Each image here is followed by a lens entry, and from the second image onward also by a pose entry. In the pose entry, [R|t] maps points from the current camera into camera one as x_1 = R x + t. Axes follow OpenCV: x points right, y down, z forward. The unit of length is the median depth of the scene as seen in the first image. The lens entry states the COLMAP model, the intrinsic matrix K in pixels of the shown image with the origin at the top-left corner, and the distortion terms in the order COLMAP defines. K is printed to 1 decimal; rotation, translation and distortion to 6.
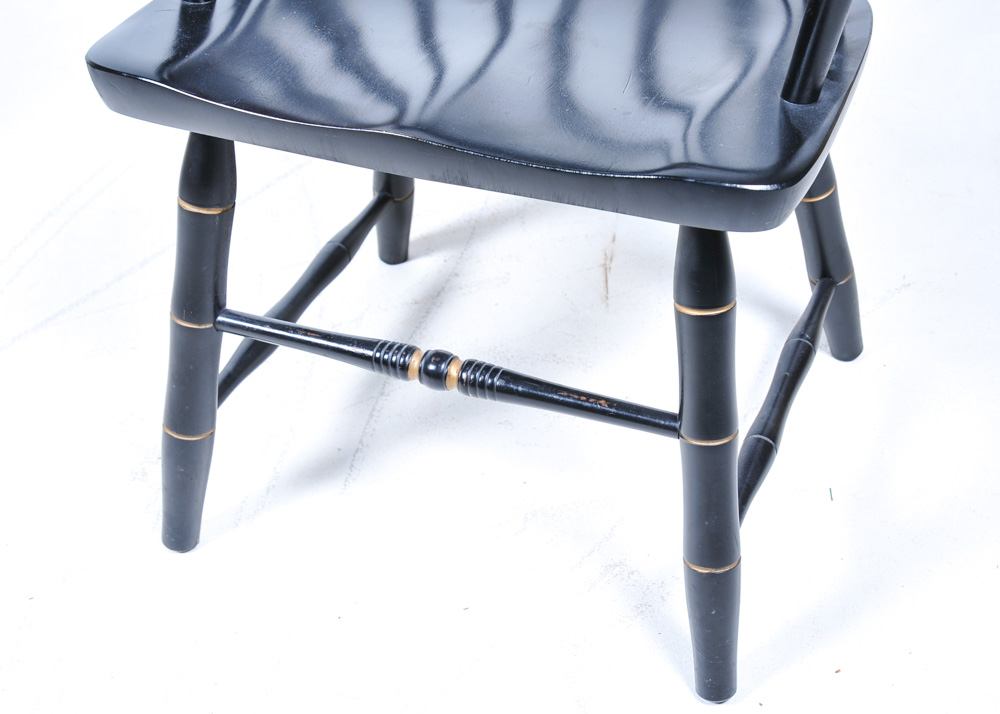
lens RADIAL K [[1460.5, 0, 538.0], [0, 1460.5, 354.0], [0, 0, 1]] dist [0.010303, 0.070998]
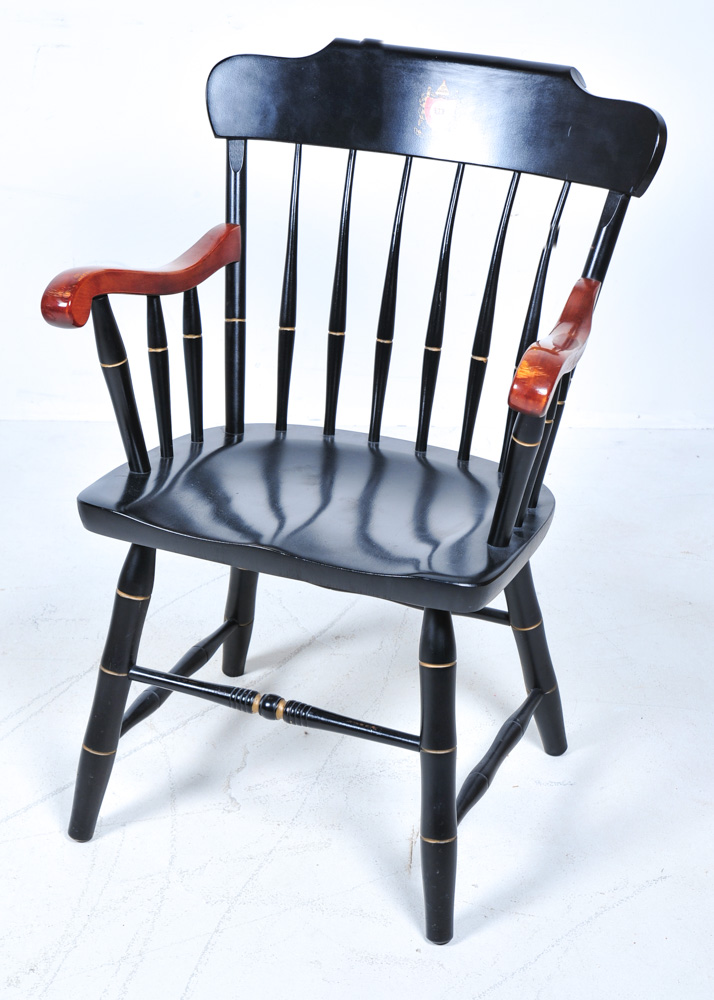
lens RADIAL K [[1863.1, 0, 357.0], [0, 1863.1, 500.0], [0, 0, 1]] dist [-0.327988, 0.083847]
pose [[0.998190, 0.060110, -0.001653, 0.013652], [-0.058353, 0.961634, -0.268059, 0.324846], [-0.014523, 0.267670, 0.963401, -0.976290]]
